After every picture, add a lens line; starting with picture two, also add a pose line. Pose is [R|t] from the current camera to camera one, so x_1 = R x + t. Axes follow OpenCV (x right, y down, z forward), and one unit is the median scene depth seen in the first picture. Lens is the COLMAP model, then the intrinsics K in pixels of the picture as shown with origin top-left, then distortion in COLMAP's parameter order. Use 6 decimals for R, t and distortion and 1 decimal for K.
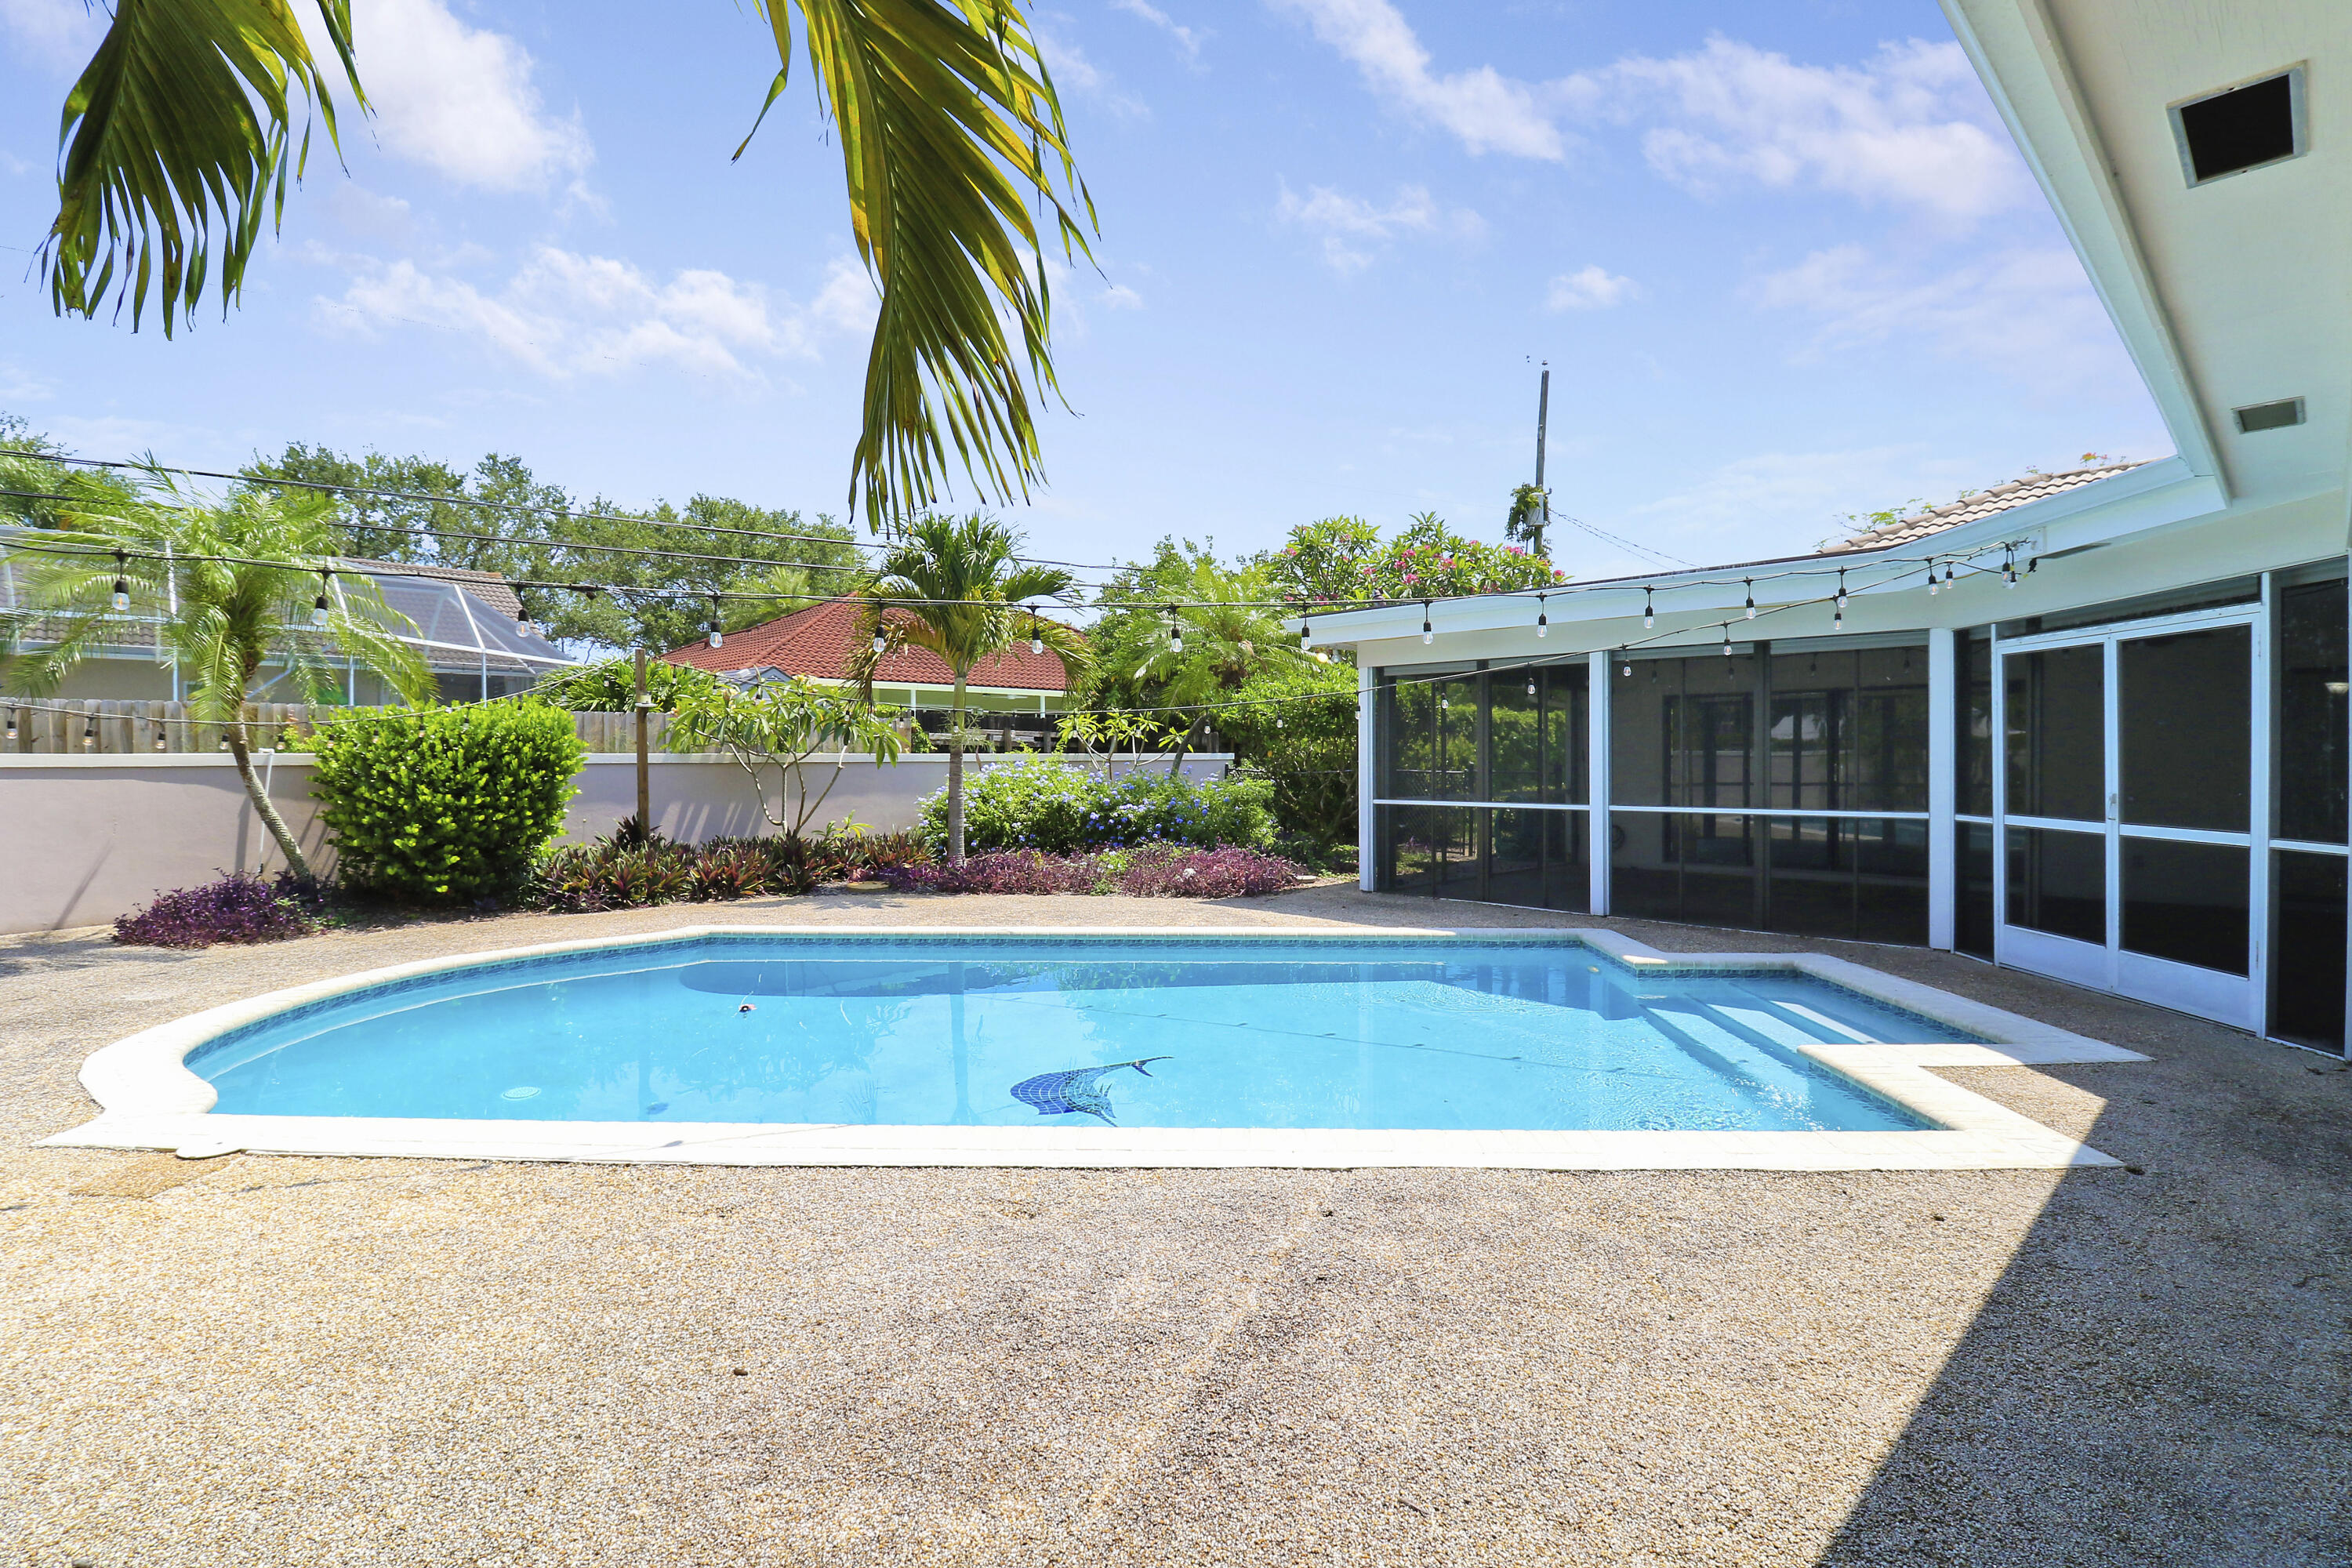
lens RADIAL K [[1094.4, 0, 1179.8], [0, 1094.4, 773.3], [0, 0, 1]] dist [-0.004508, 0.000038]
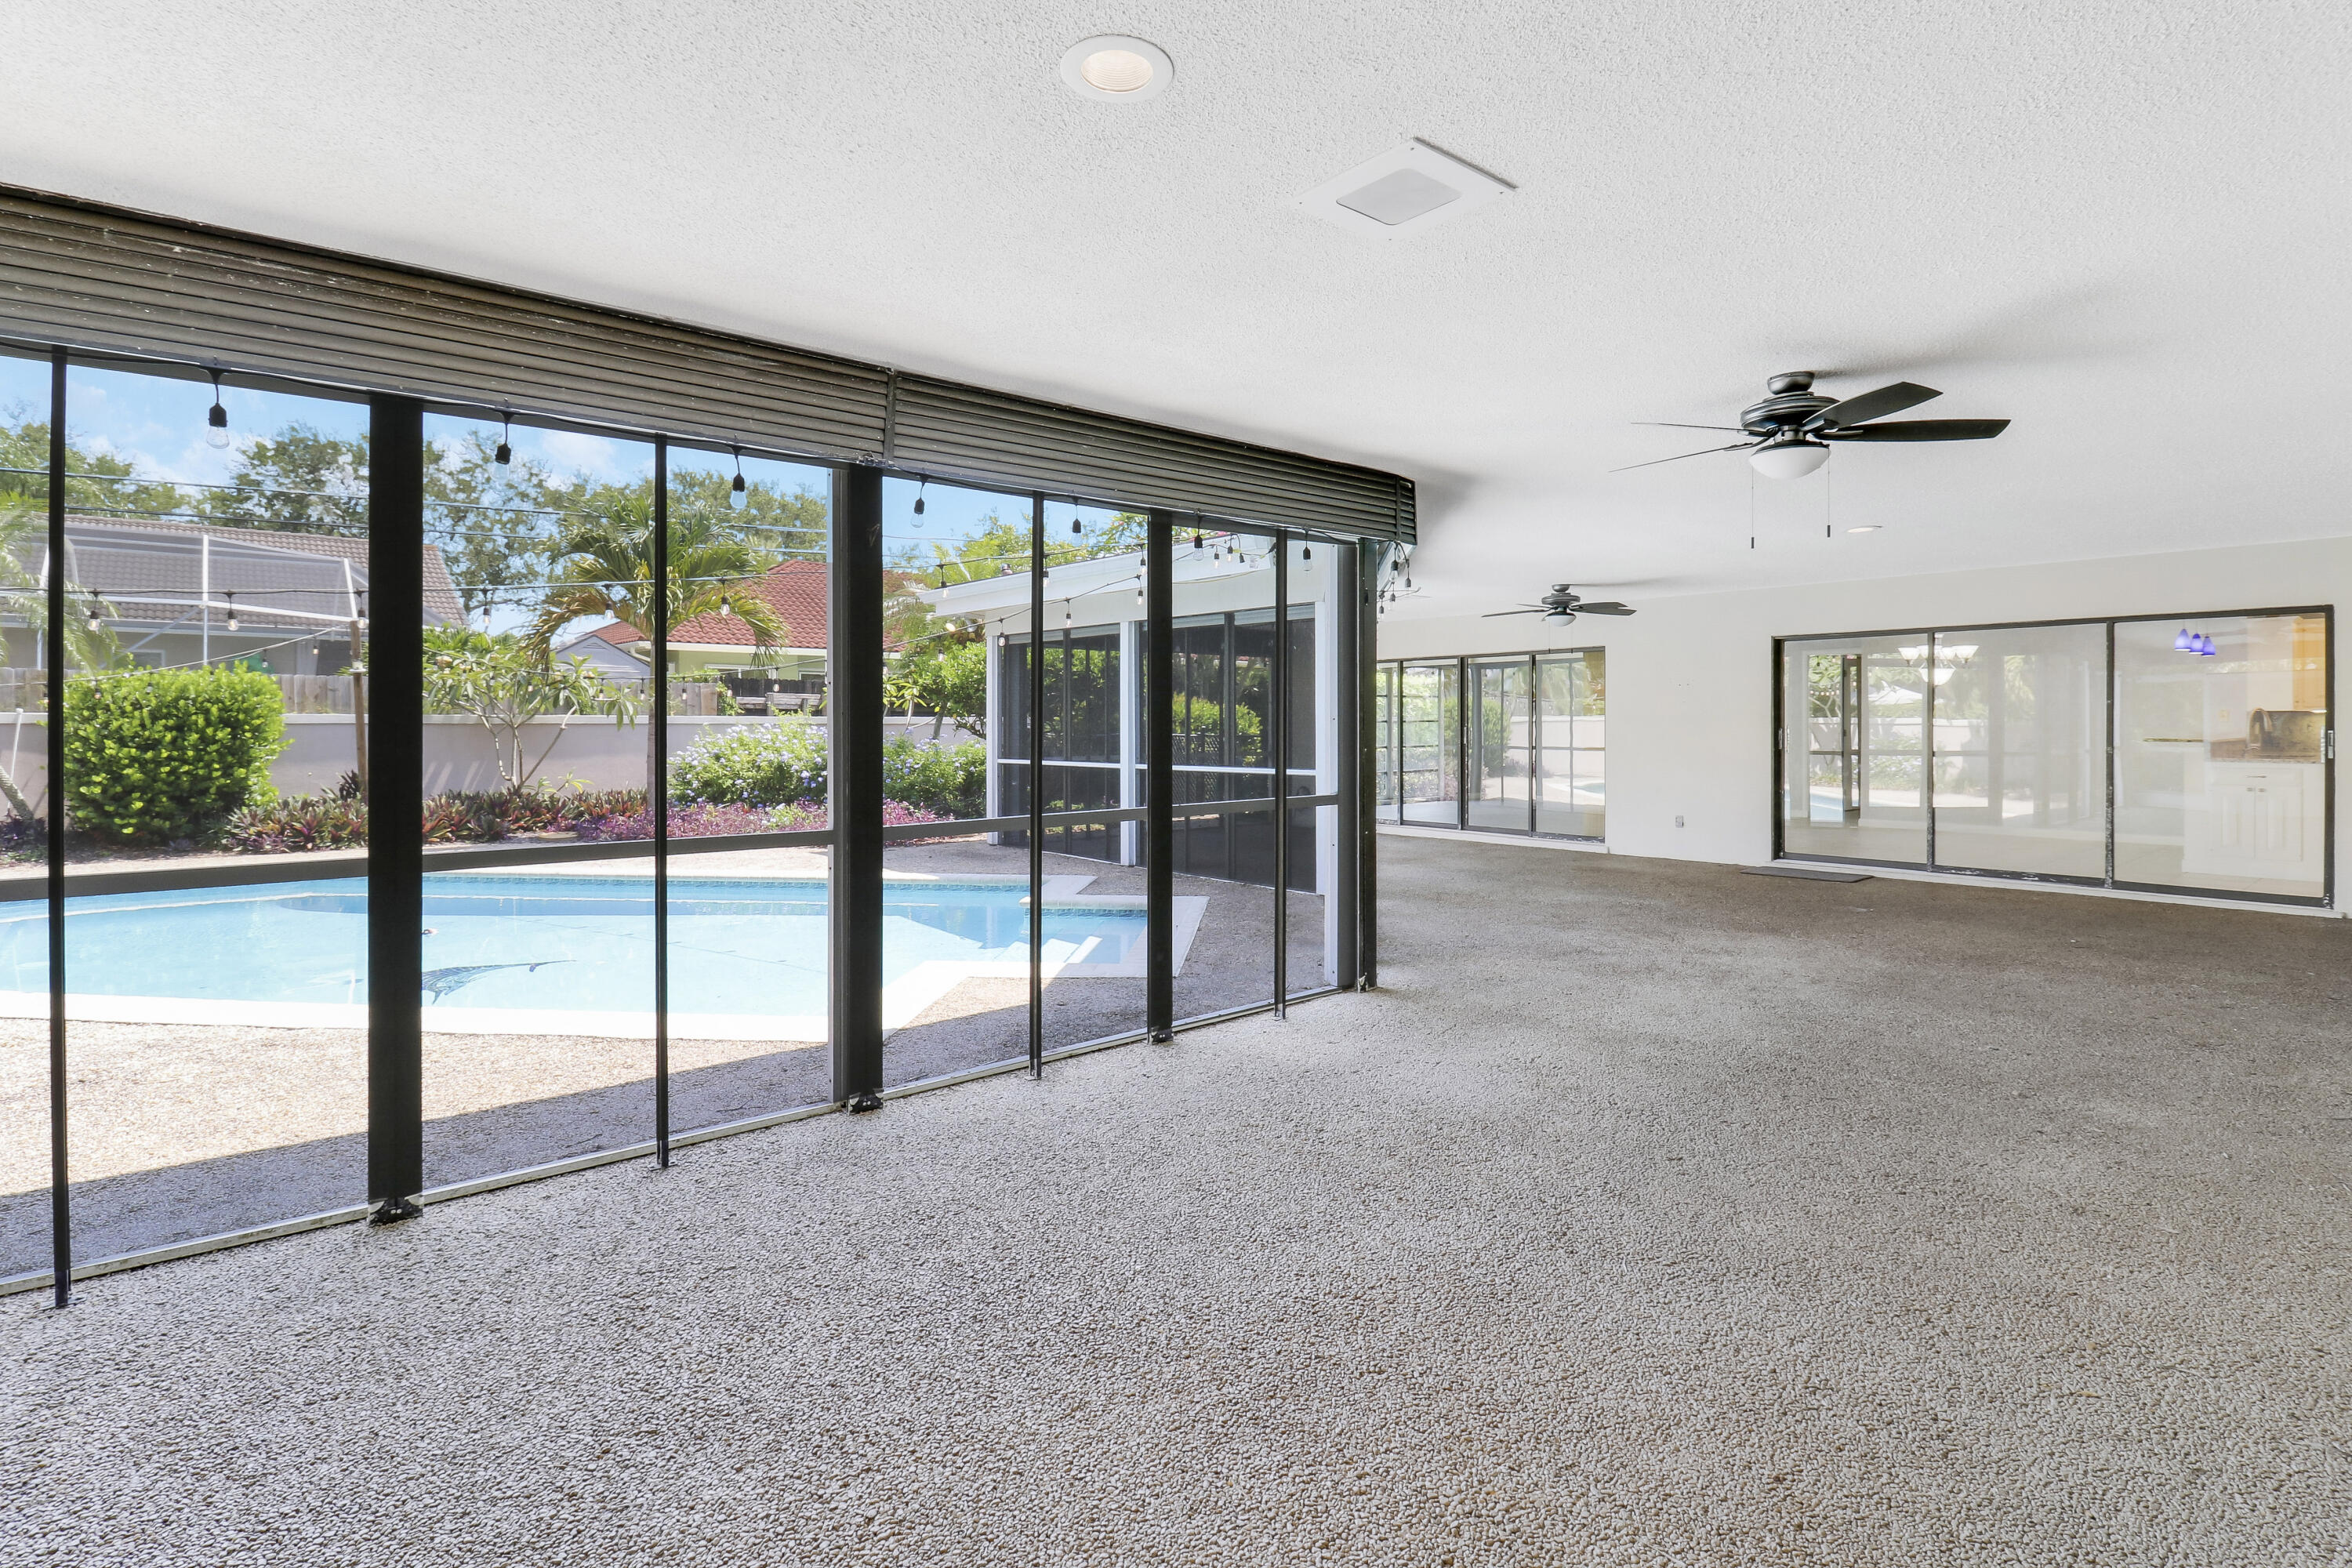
lens RADIAL K [[1112.4, 0, 1180.7], [0, 1112.4, 744.2], [0, 0, 1]] dist [-0.002970, -0.009904]
pose [[0.998772, 0.004534, -0.049339, 0.472875], [-0.004374, 0.999985, 0.003351, 0.005868], [0.049353, -0.003132, 0.998776, -0.099078]]
